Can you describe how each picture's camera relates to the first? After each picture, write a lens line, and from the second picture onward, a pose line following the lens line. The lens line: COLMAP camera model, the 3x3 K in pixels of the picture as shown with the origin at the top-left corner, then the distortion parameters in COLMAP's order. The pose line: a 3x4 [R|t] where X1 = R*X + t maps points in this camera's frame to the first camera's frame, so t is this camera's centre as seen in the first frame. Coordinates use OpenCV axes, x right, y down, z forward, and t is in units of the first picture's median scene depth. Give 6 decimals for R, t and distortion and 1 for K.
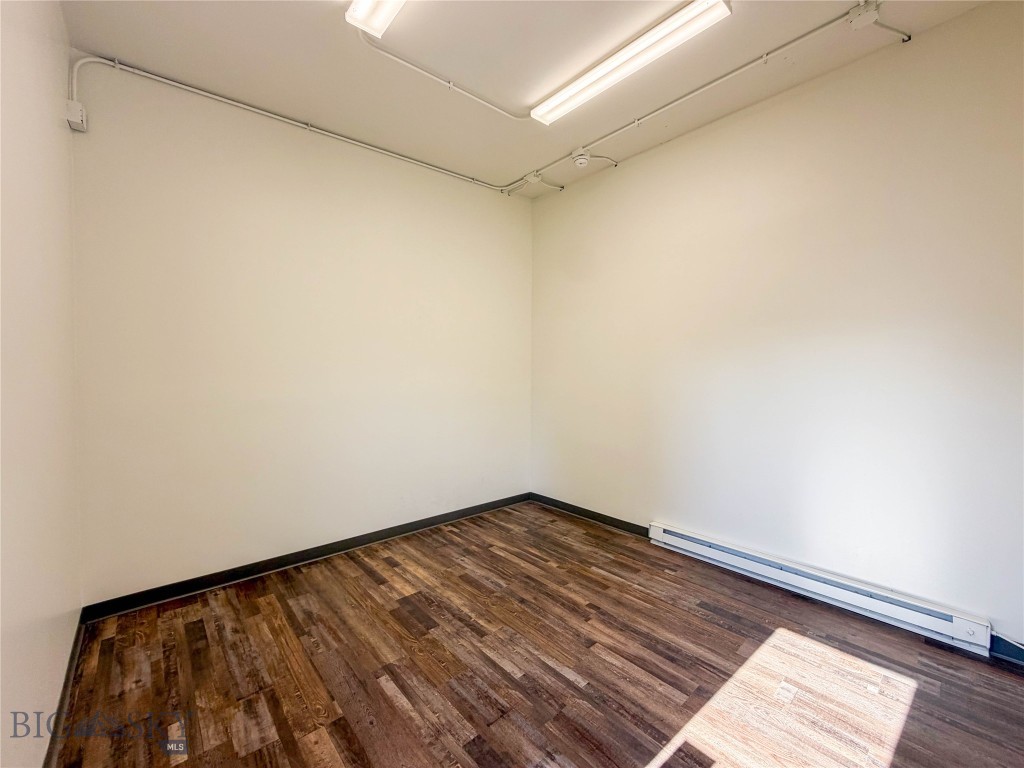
lens RADIAL K [[417.4, 0, 512.0], [0, 417.4, 384.0], [0, 0, 1]] dist [-0.001733, -0.000197]
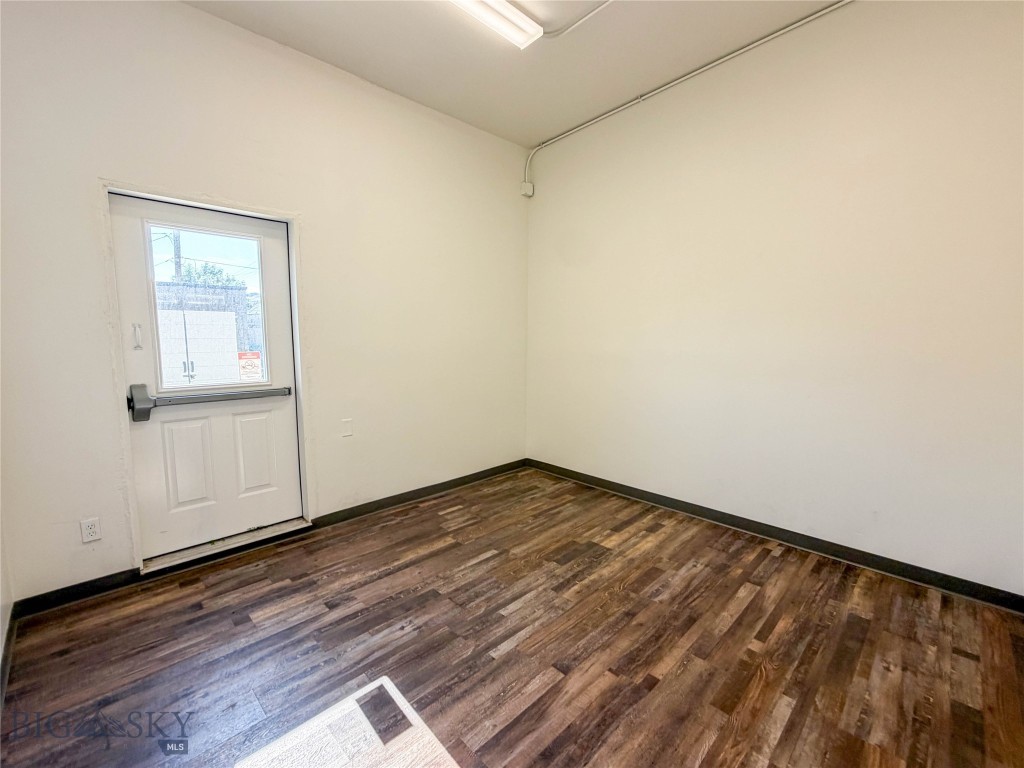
lens RADIAL K [[417.4, 0, 512.0], [0, 417.4, 384.0], [0, 0, 1]] dist [-0.001733, -0.000197]
pose [[0.067716, 0.111466, -0.991458, 0.796099], [-0.028069, 0.993559, 0.109785, -0.027409], [0.997310, 0.020395, 0.070408, 0.698814]]
